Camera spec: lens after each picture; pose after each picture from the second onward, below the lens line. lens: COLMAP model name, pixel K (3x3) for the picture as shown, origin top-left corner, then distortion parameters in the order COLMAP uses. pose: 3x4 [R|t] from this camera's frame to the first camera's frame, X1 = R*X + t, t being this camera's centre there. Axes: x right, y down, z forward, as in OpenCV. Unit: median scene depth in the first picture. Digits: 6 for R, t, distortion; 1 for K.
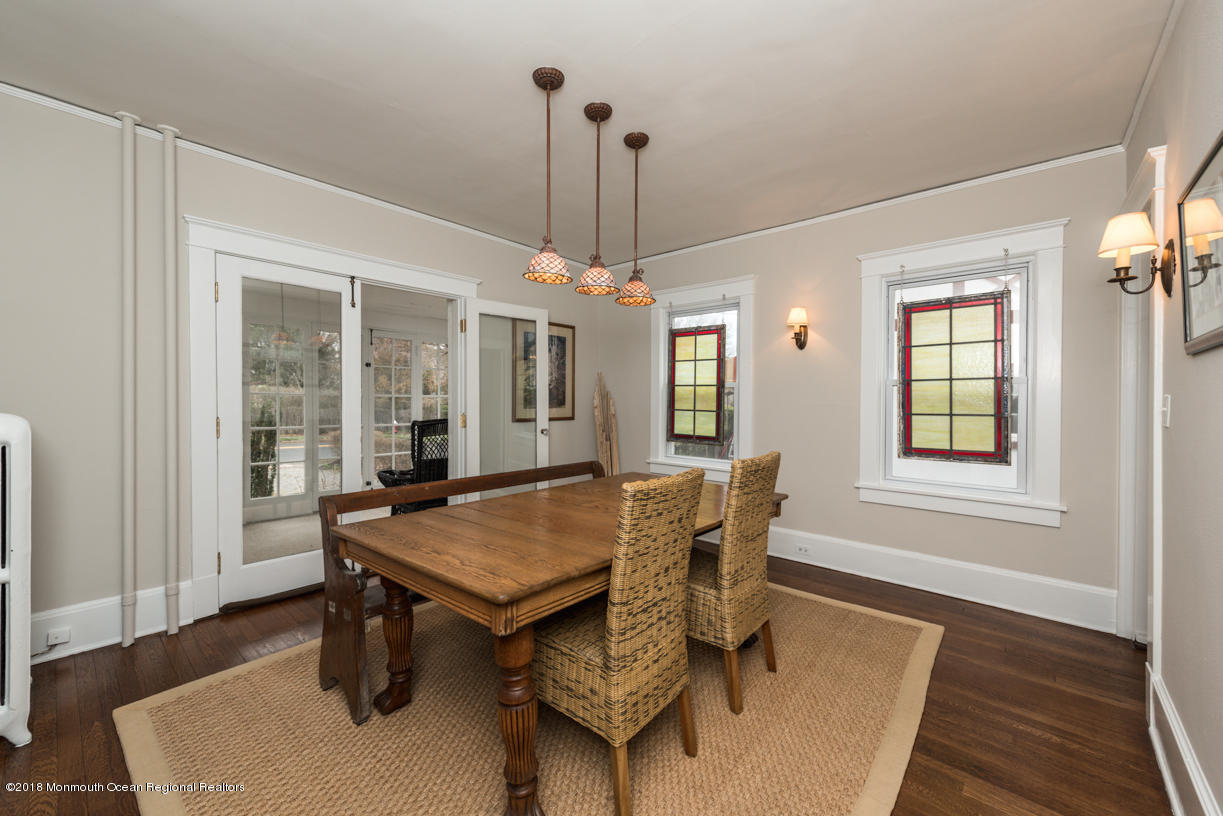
lens RADIAL K [[479.3, 0, 611.5], [0, 479.3, 408.0], [0, 0, 1]] dist [0.002361, 0.000160]
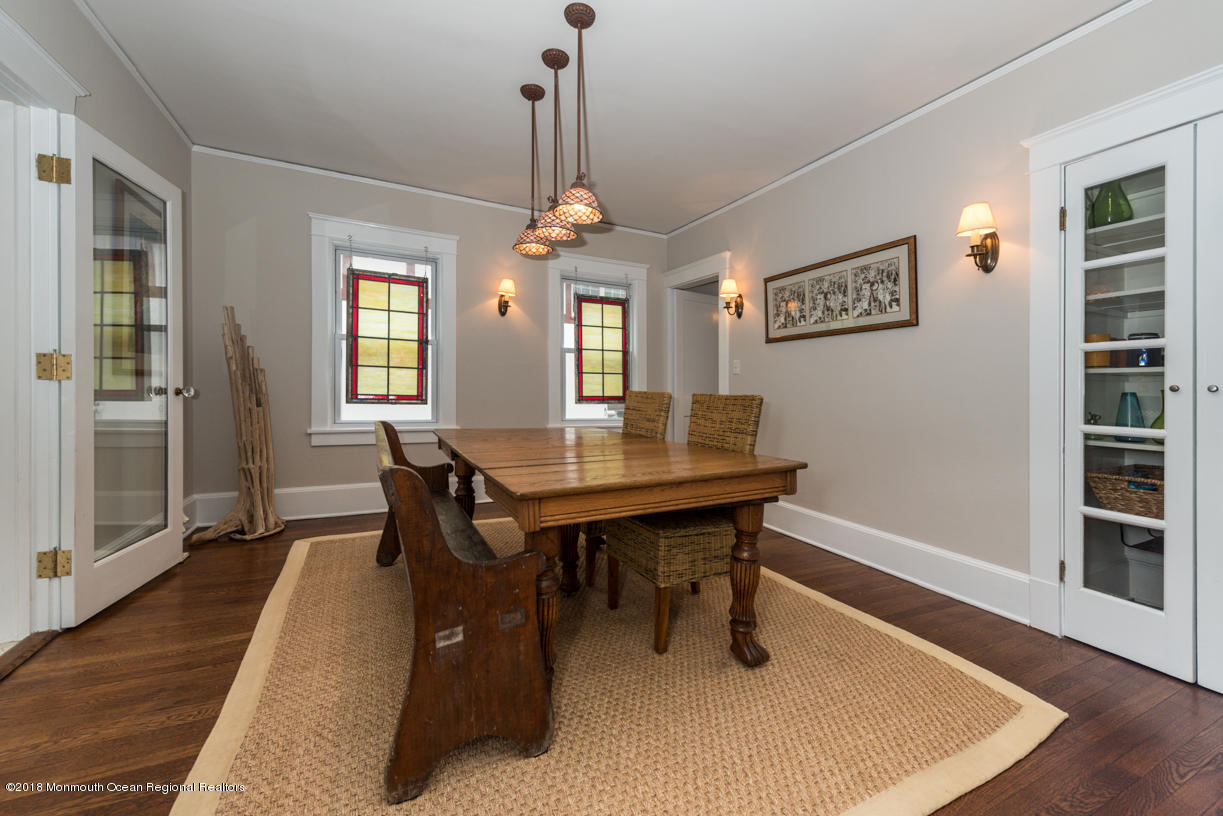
lens RADIAL K [[407.4, 0, 615.4], [0, 407.4, 368.0], [0, 0, 1]] dist [0.000088, -0.000005]
pose [[0.448518, 0.010299, 0.893714, -0.432493], [-0.026305, 0.999653, 0.001681, -0.006156], [-0.893386, -0.024263, 0.448633, 0.374427]]
